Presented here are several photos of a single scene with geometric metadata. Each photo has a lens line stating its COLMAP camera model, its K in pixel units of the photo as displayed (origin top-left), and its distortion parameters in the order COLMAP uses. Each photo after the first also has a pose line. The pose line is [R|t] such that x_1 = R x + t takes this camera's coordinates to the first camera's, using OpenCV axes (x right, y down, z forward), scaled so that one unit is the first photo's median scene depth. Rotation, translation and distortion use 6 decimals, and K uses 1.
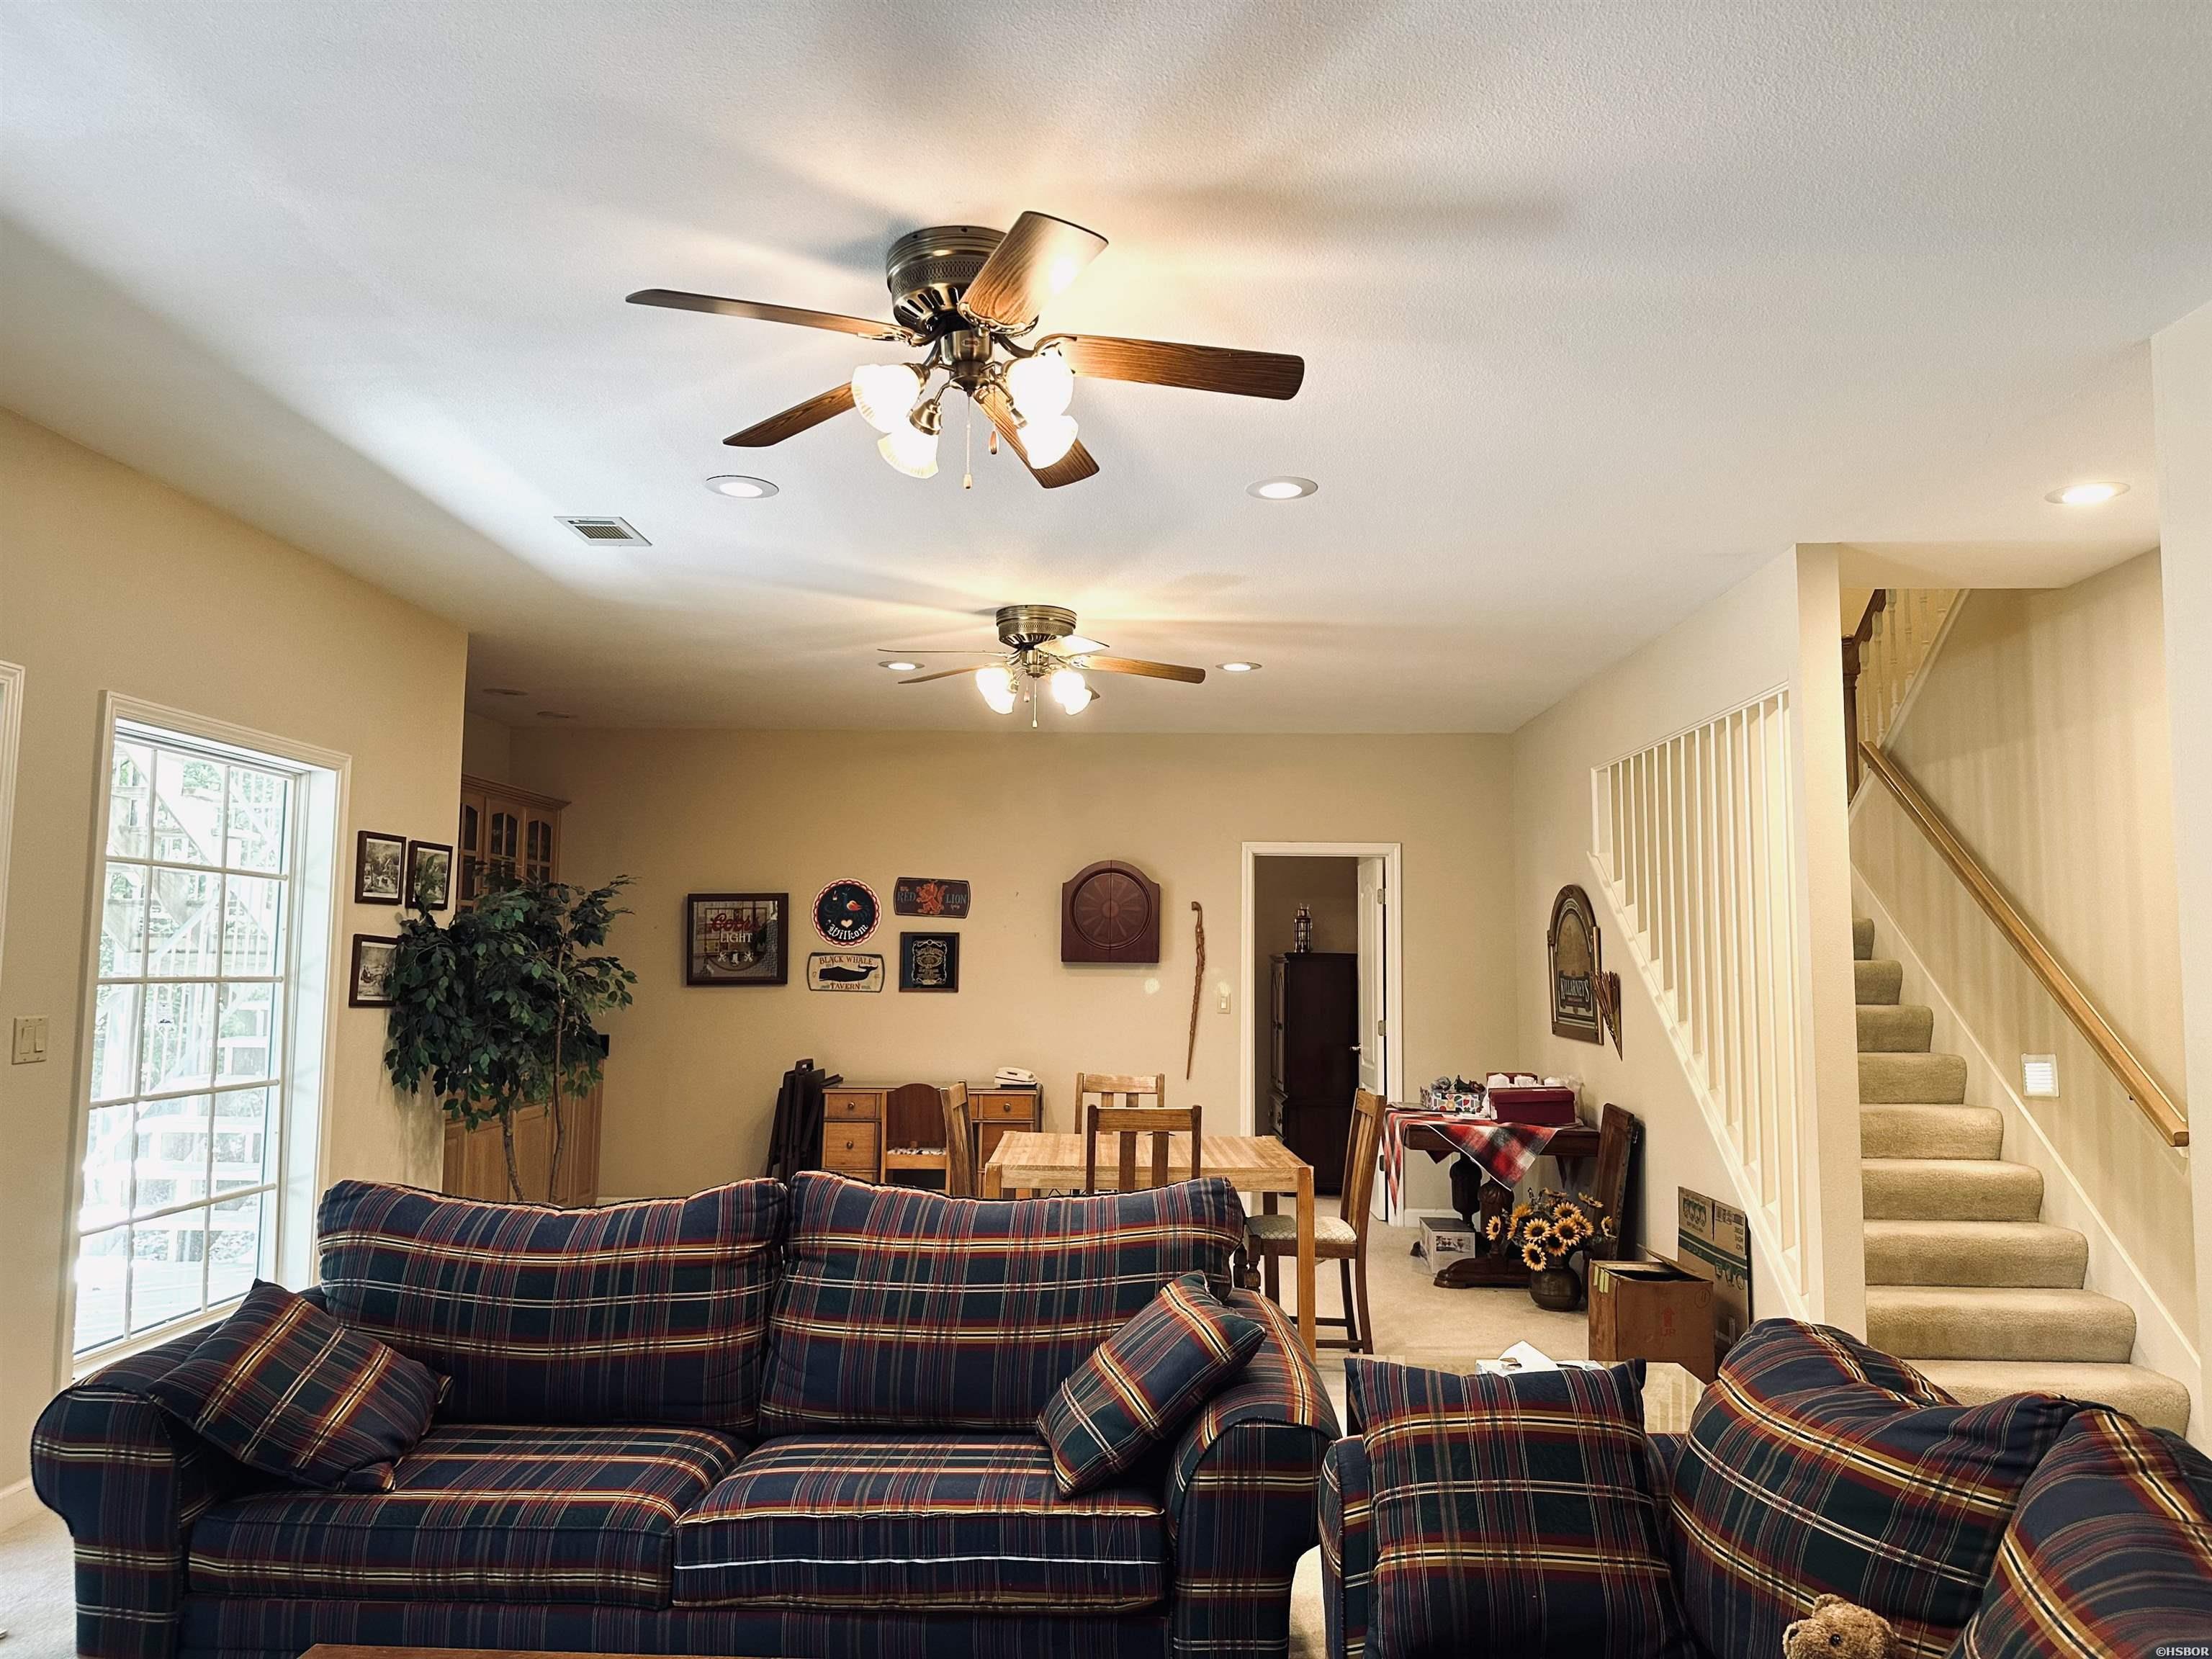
lens RADIAL K [[1536.0, 0, 1106.0], [0, 1536.0, 829.5], [0, 0, 1]] dist [0.046371, -0.047887]
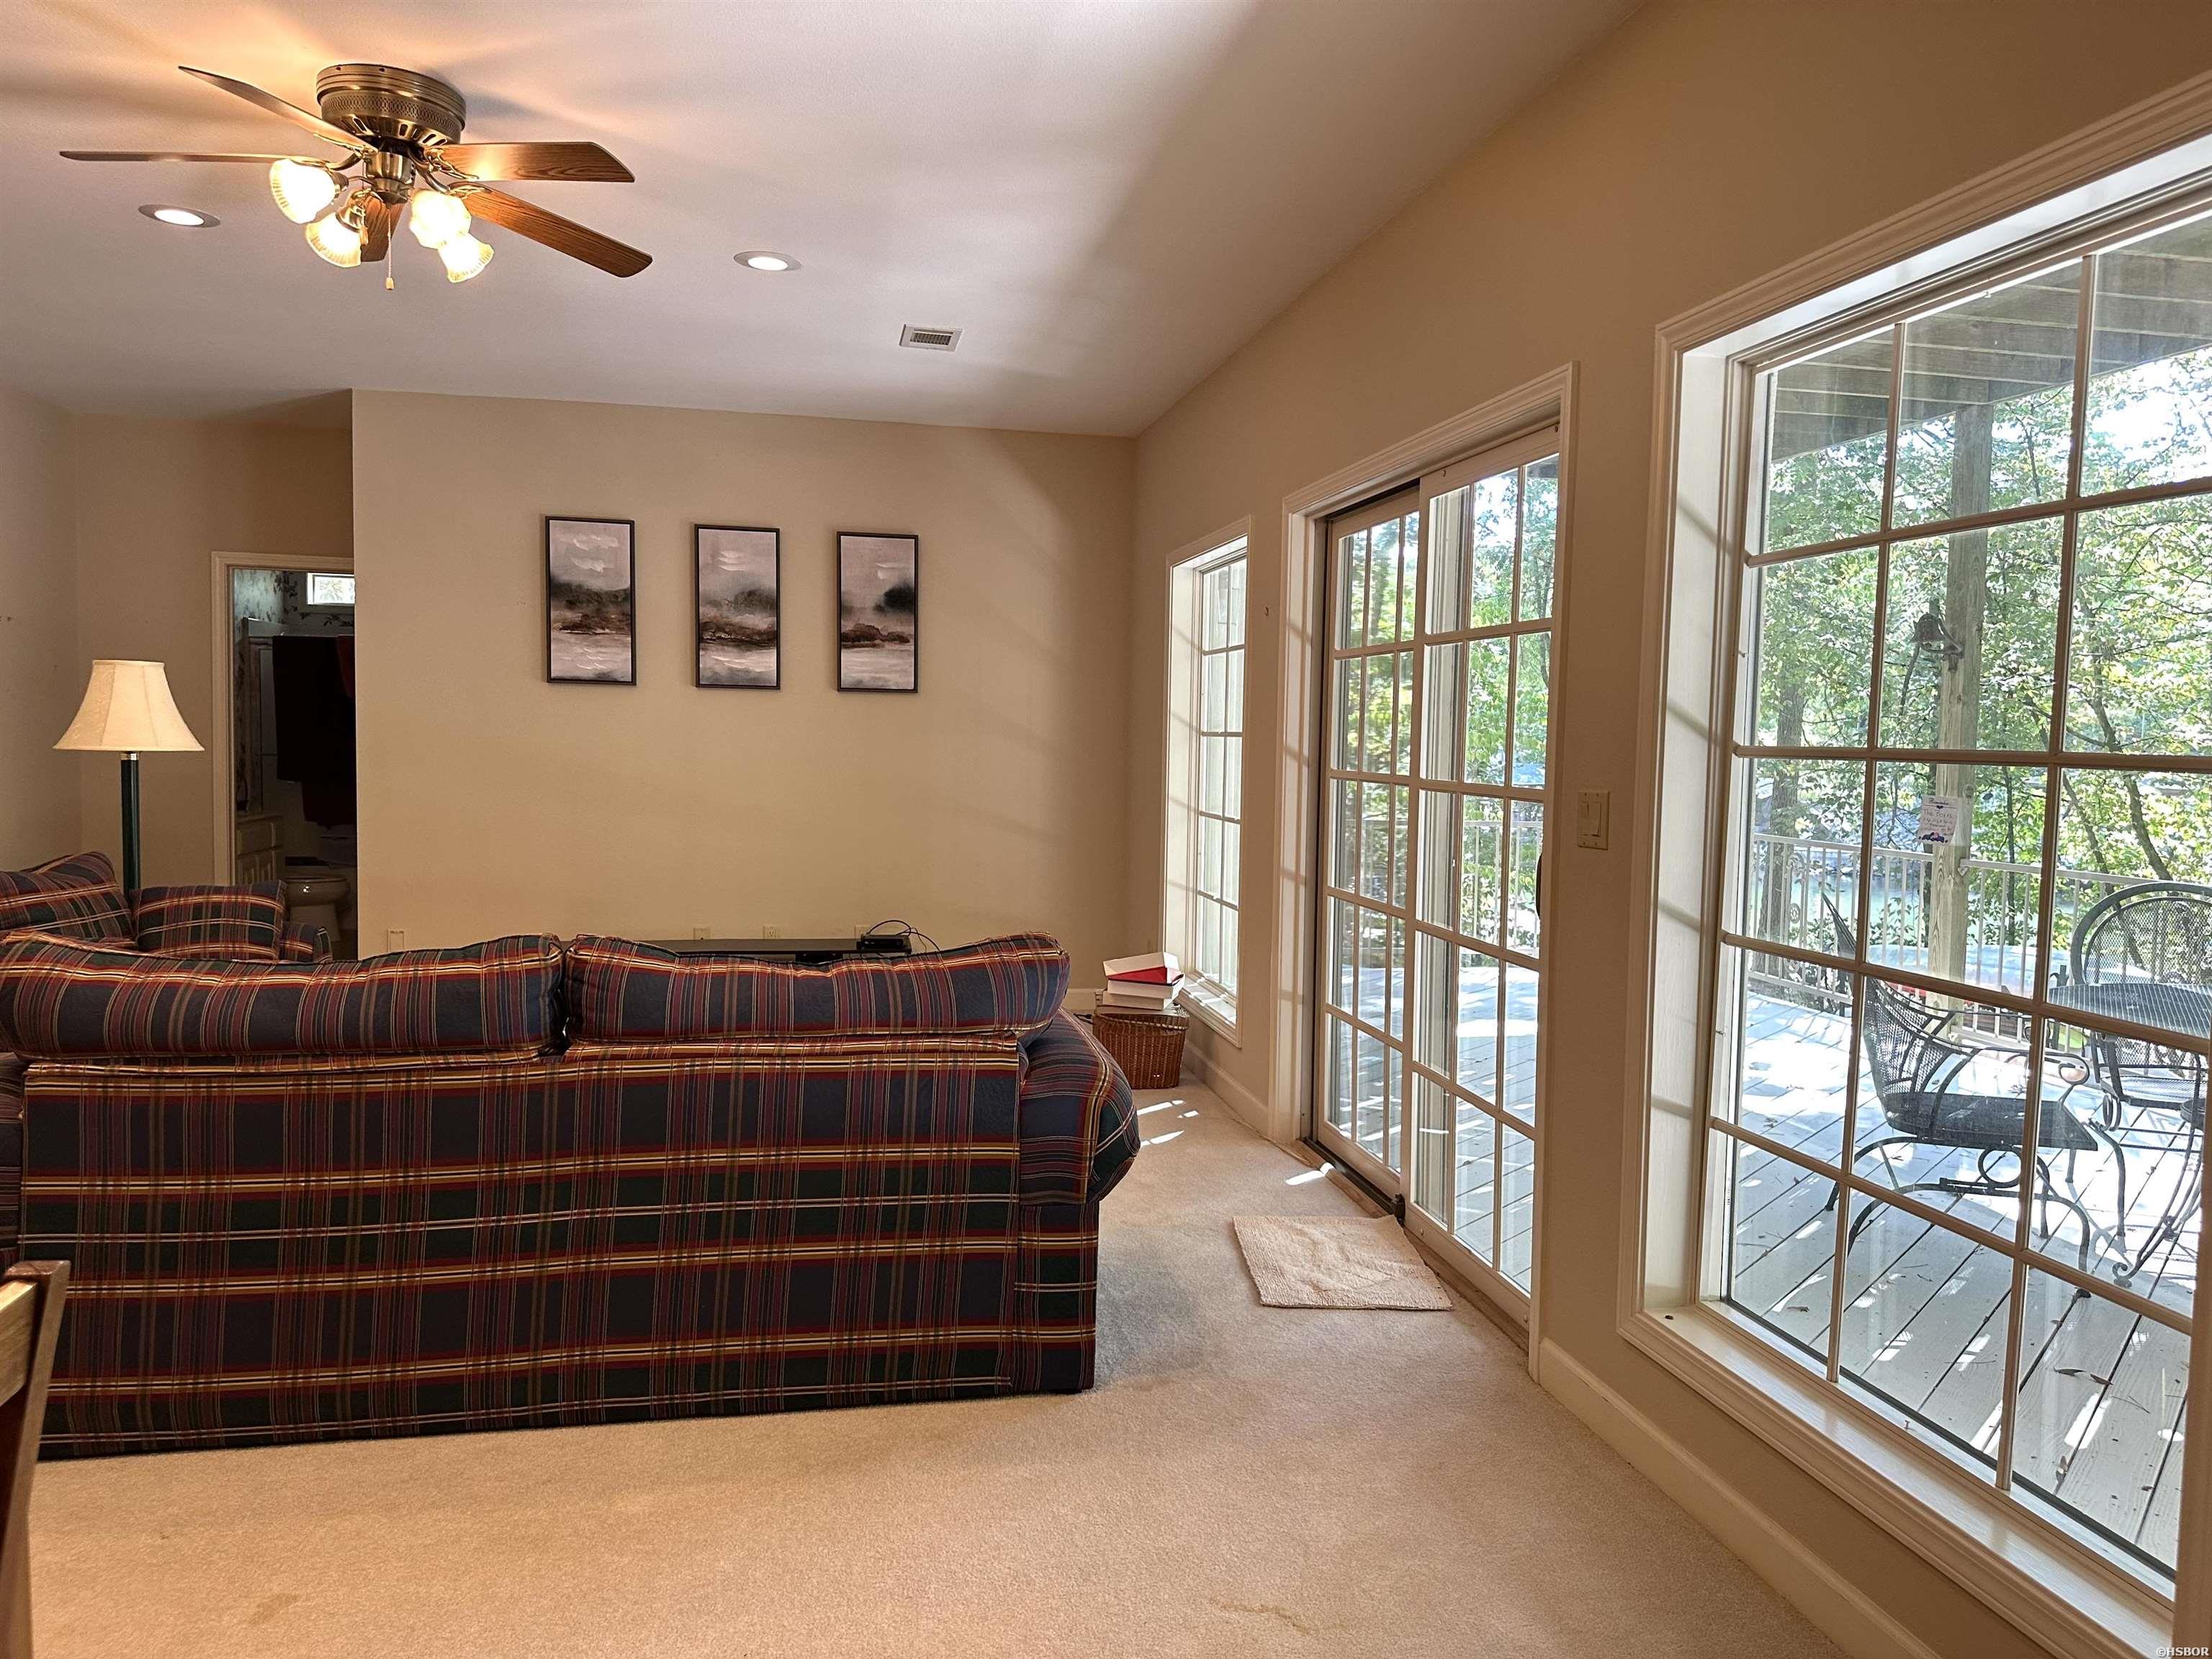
lens RADIAL K [[1537.2, 0, 1106.0], [0, 1537.2, 829.5], [0, 0, 1]] dist [0.099530, -0.149108]
pose [[-0.971366, -0.008705, -0.237430, -0.118539], [-0.003248, 0.999722, -0.023365, 0.072805], [0.237568, -0.021924, -0.971124, 0.774682]]
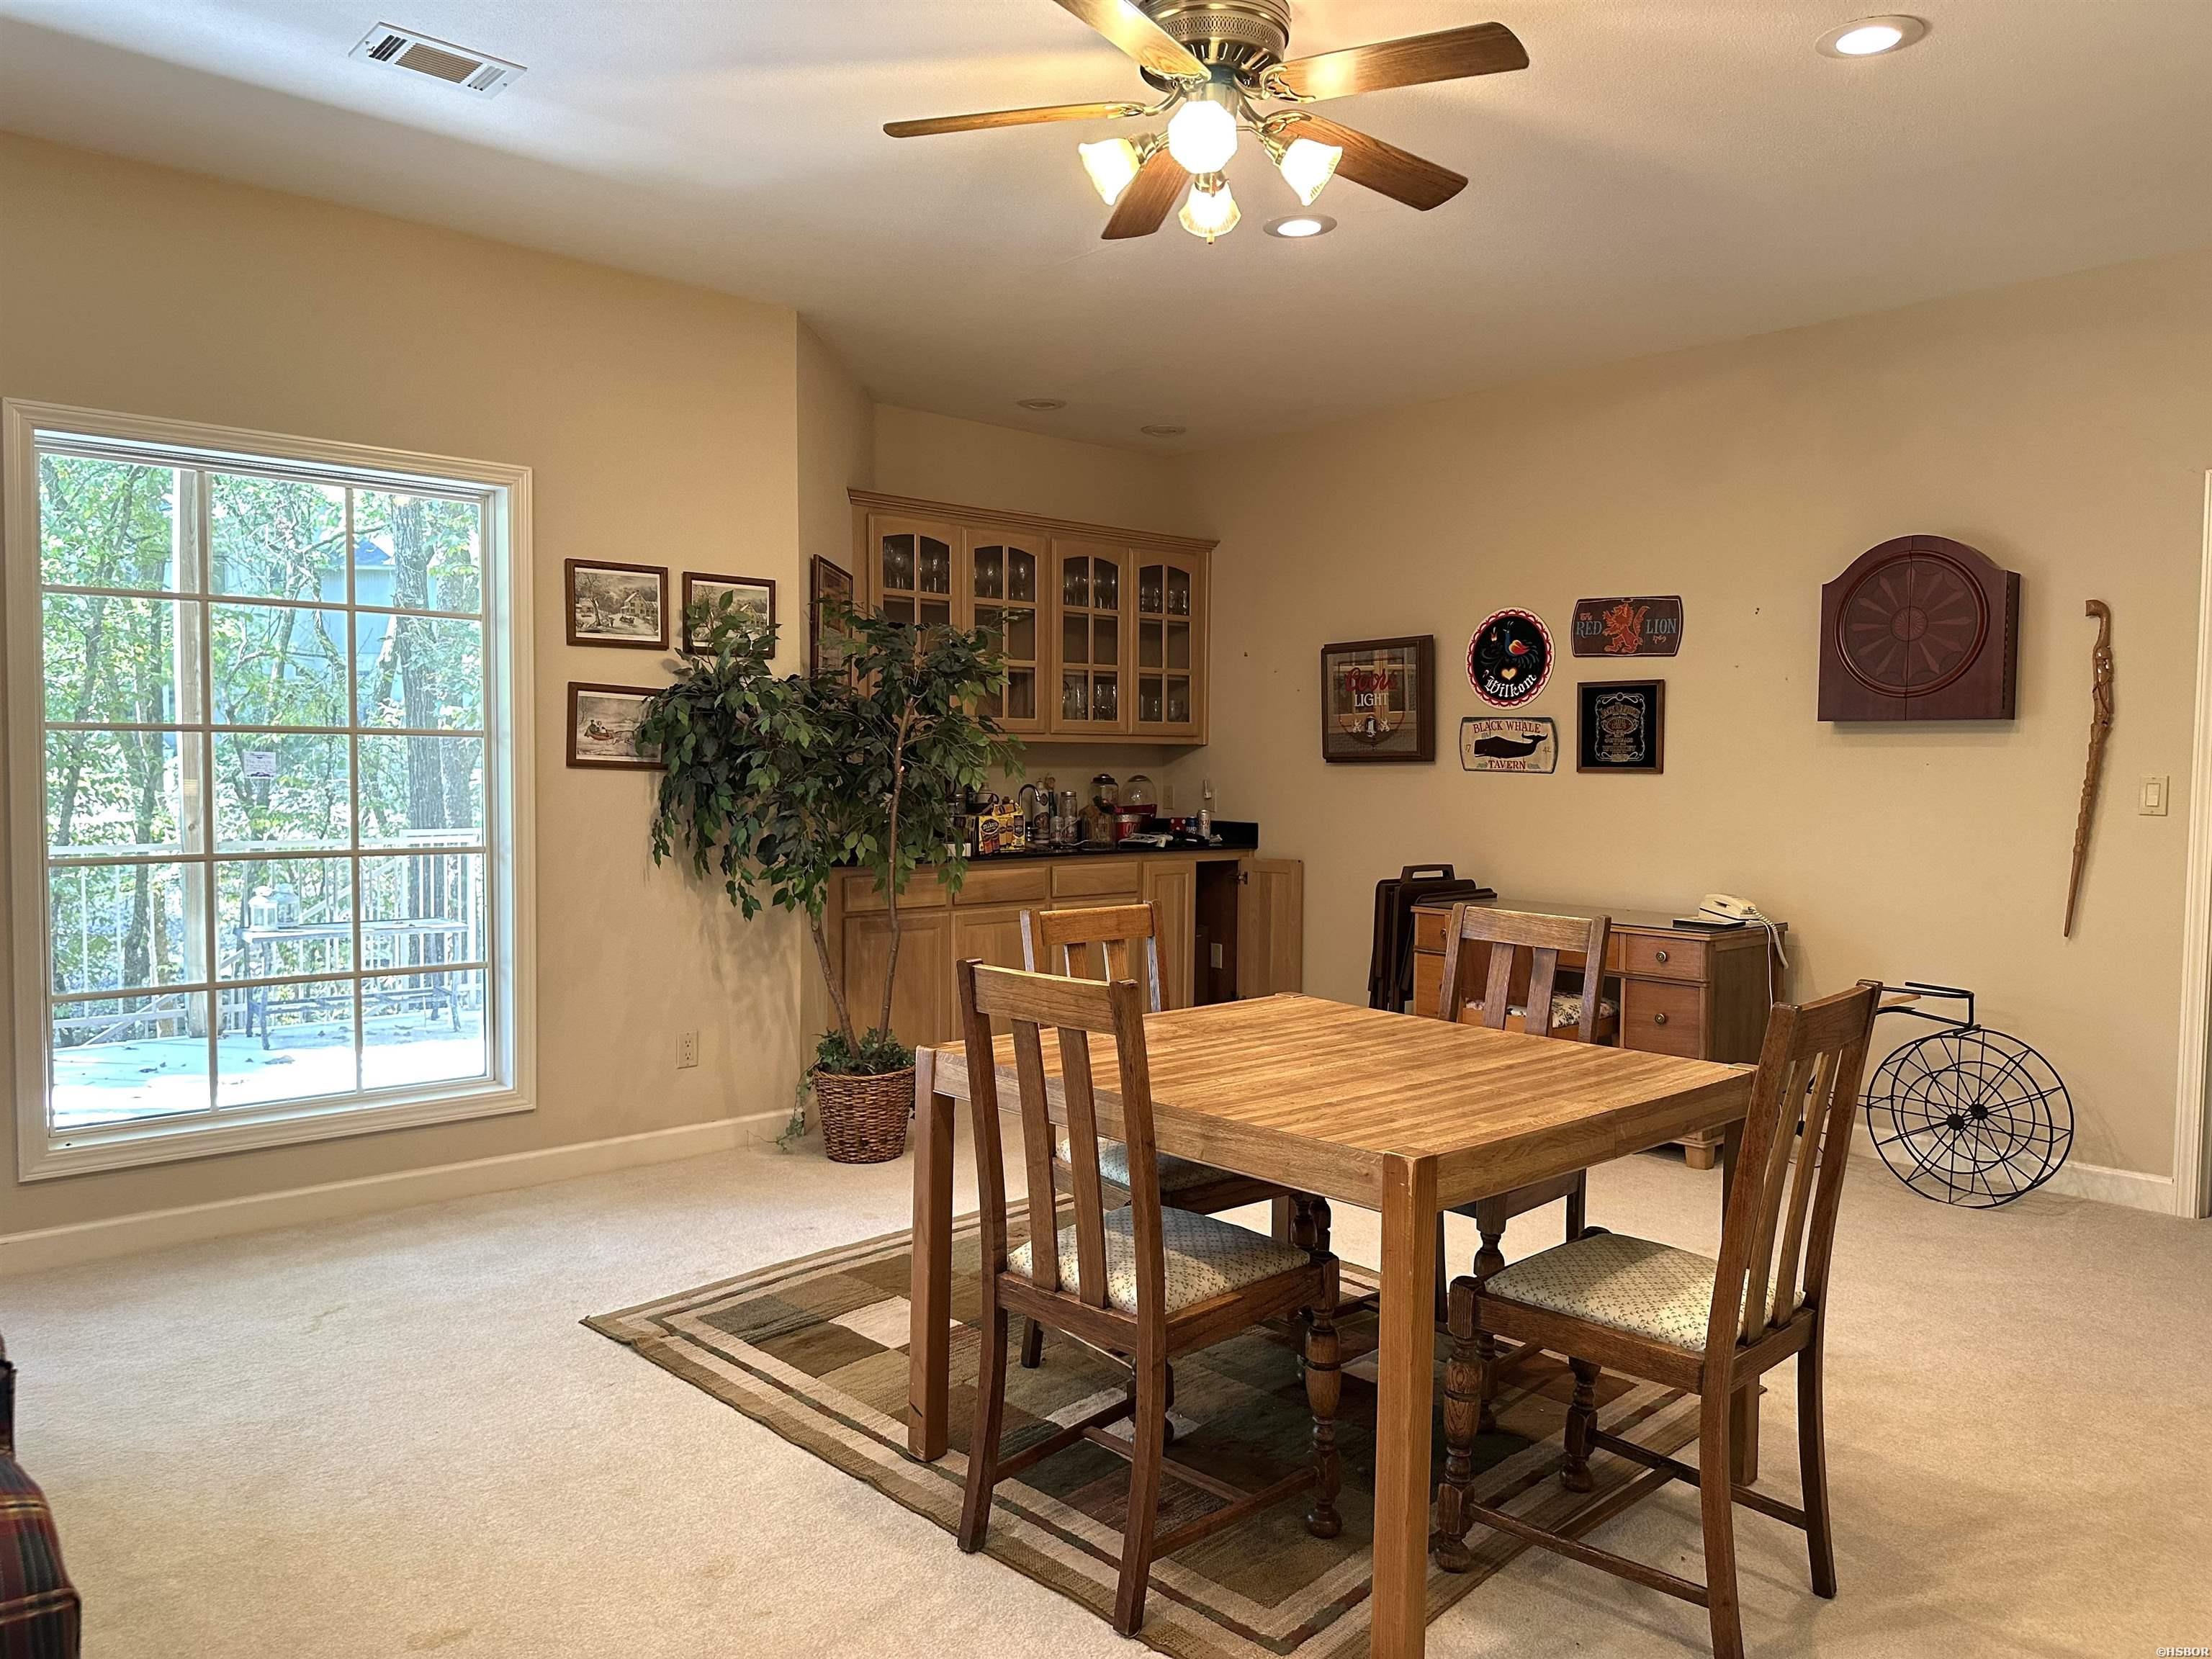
lens RADIAL K [[1536.9, 0, 1101.5], [0, 1536.9, 835.4], [0, 0, 1]] dist [0.191182, -0.273181]
pose [[0.688980, 0.033404, -0.724010, 0.218631], [0.060514, 0.992798, 0.103391, 0.050607], [0.722250, -0.115047, 0.681996, 0.388435]]
